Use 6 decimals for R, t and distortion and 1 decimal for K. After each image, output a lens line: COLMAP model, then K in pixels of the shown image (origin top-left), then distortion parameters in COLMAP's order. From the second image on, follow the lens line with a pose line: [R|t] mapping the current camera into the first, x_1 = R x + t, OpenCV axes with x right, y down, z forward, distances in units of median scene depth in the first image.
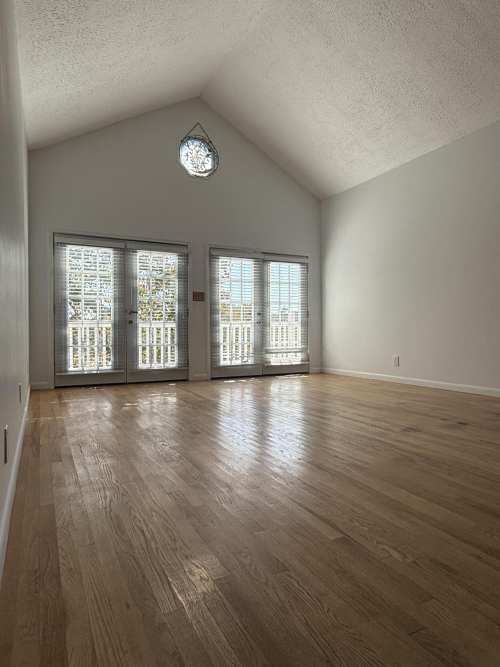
lens RADIAL K [[414.7, 0, 249.7], [0, 414.7, 334.5], [0, 0, 1]] dist [0.005684, -0.001795]
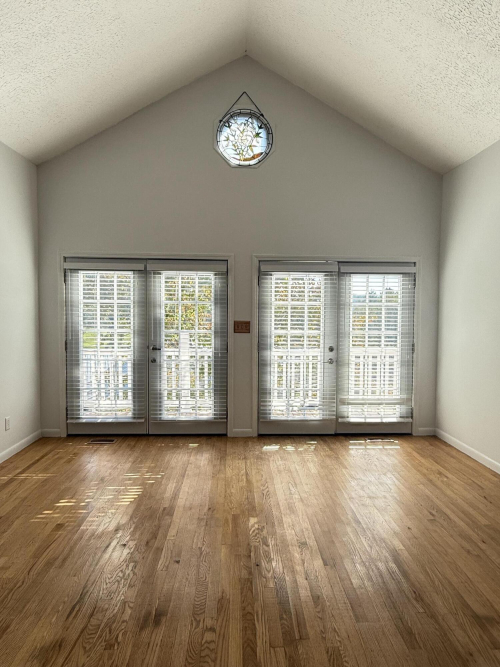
lens RADIAL K [[414.7, 0, 251.7], [0, 414.7, 330.4], [0, 0, 1]] dist [0.005684, -0.001795]
pose [[0.910410, 0.031596, -0.412499, 0.203593], [-0.016160, 0.999034, 0.040858, -0.116271], [0.413391, -0.030532, 0.910041, 0.319676]]
